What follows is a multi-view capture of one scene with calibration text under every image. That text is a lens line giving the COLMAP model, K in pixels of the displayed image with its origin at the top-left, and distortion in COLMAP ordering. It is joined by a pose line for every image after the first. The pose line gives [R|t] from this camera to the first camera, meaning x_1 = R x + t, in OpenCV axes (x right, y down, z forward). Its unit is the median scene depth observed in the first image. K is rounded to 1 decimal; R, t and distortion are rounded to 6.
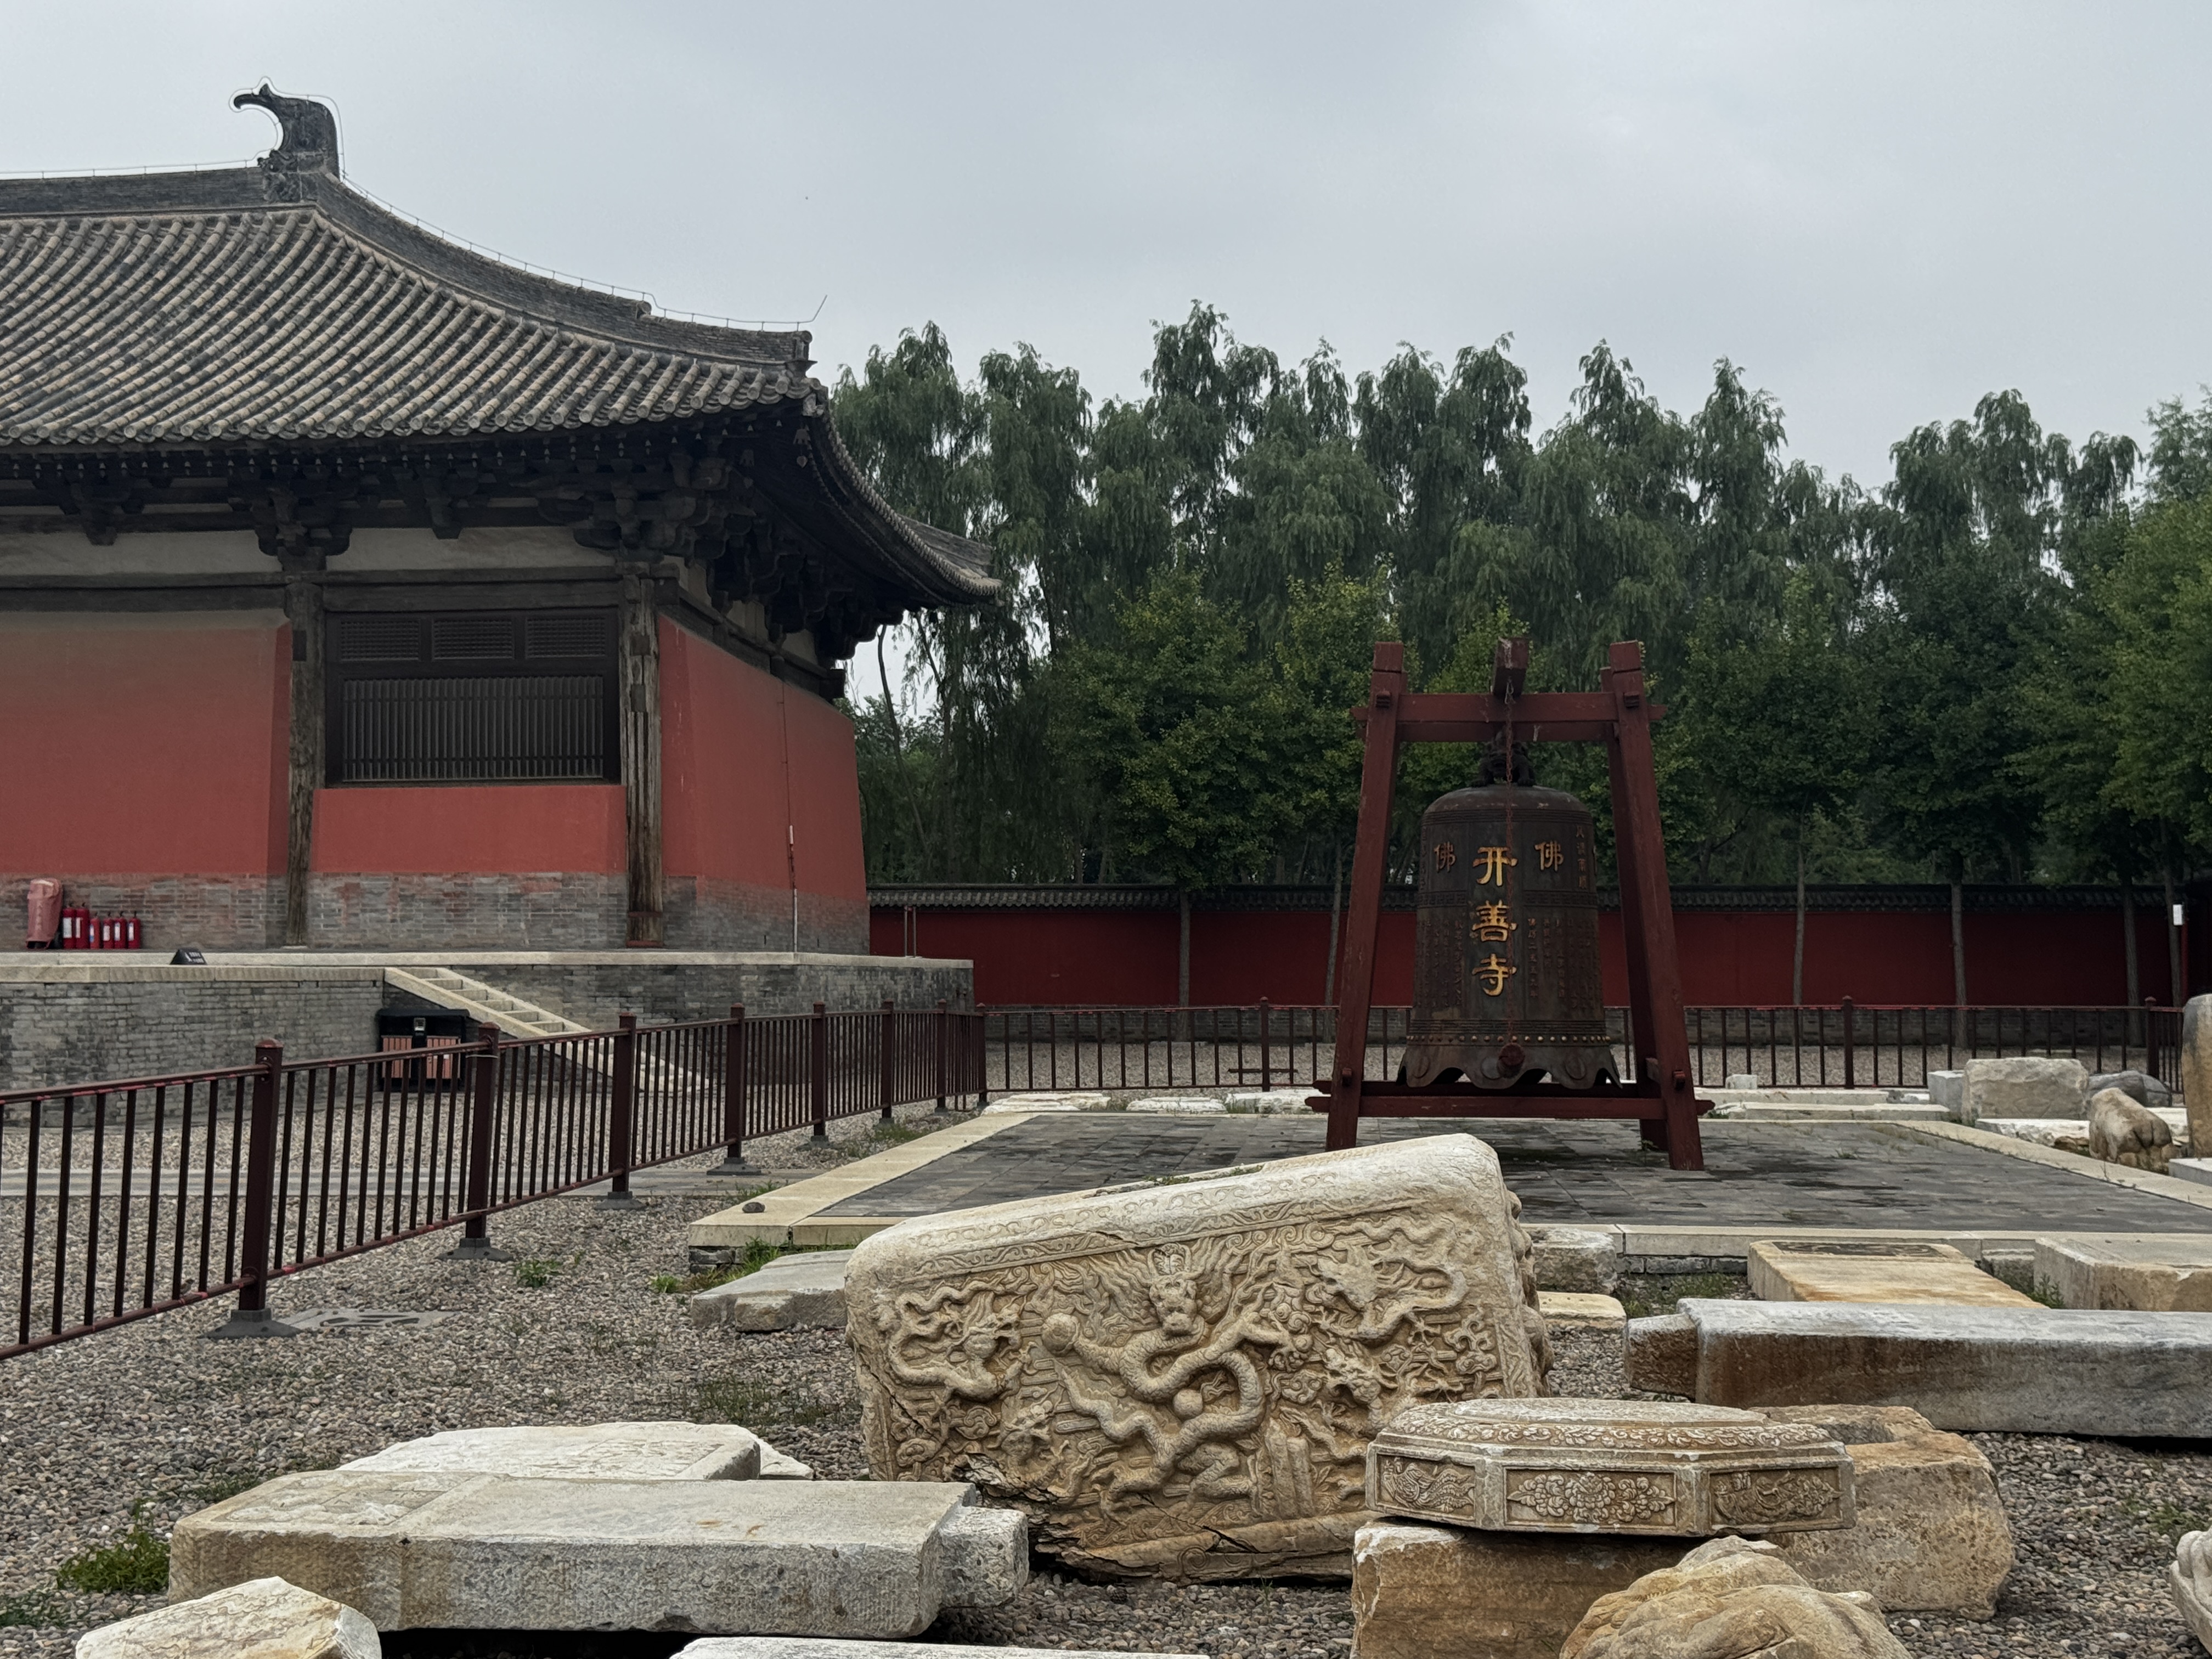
lens RADIAL K [[3104.4, 0, 1103.6], [0, 3104.4, 865.4], [0, 0, 1]] dist [0.267453, -0.739867]
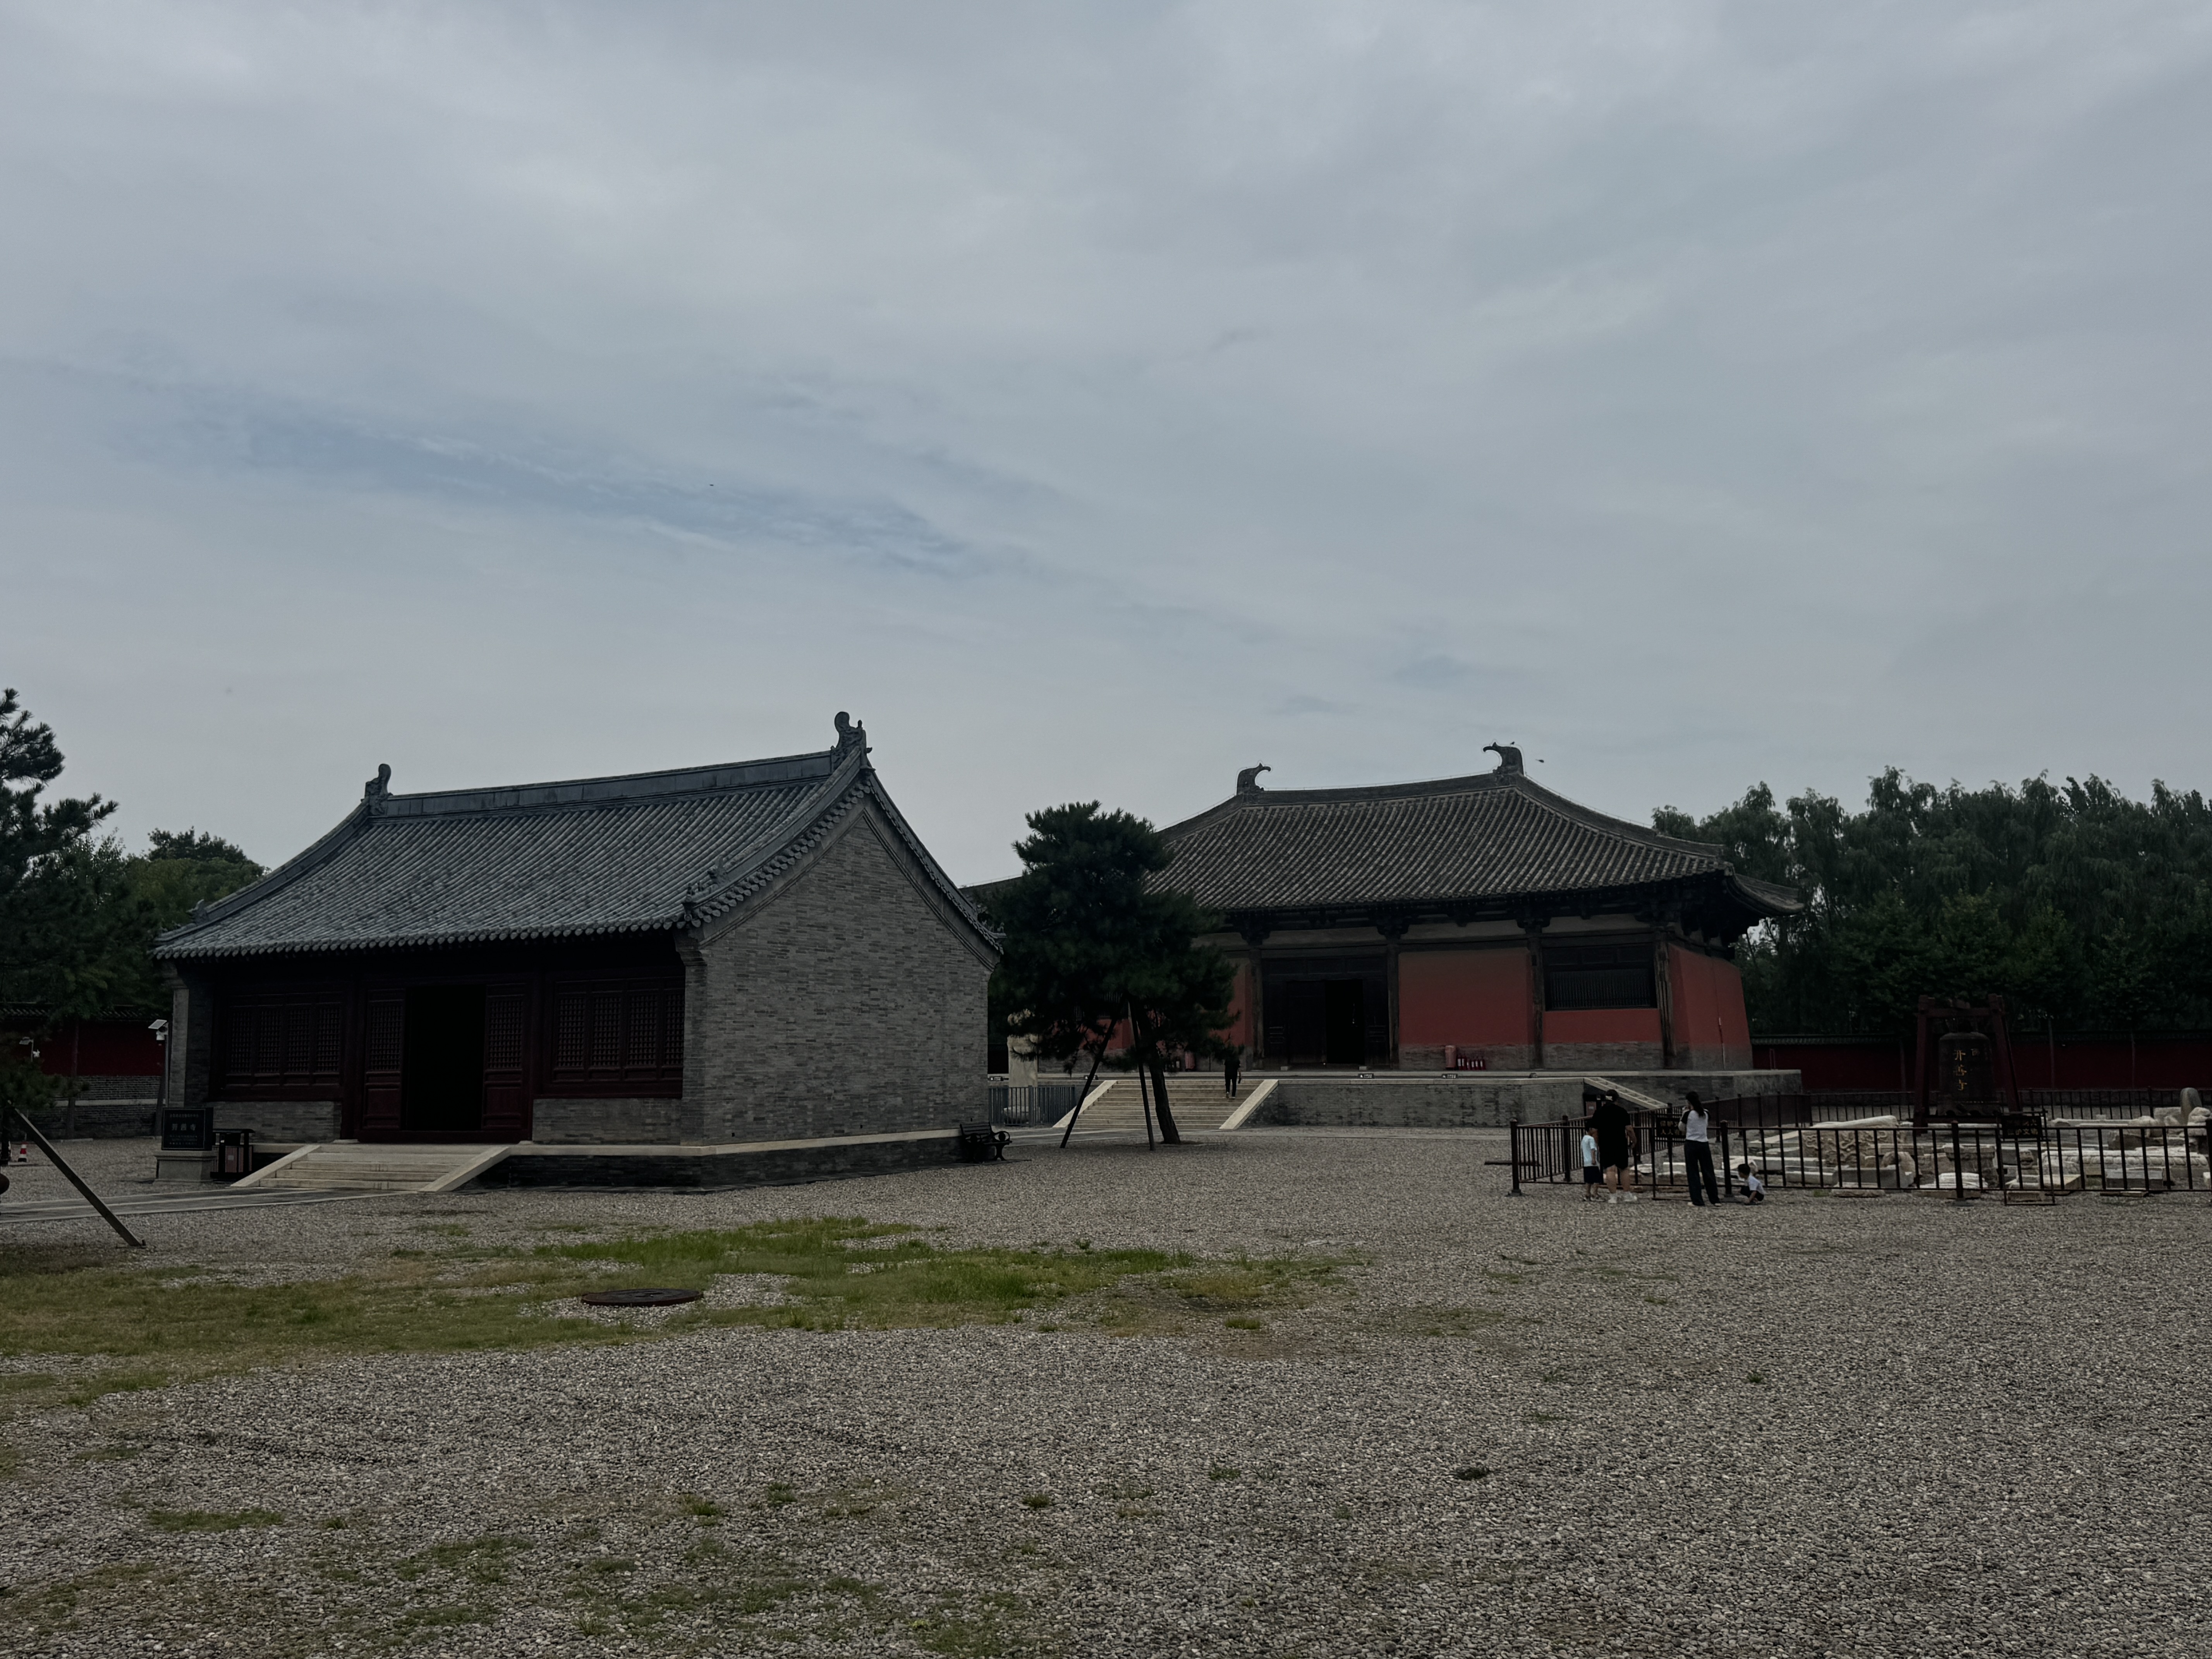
lens RADIAL K [[1885.9, 0, 1106.0], [0, 1885.9, 829.5], [0, 0, 1]] dist [0.227074, -0.525831]
pose [[0.927901, -0.059033, -0.368124, 0.022276], [0.026570, 0.995345, -0.092642, -0.038336], [0.371879, 0.076181, 0.925150, -0.716751]]
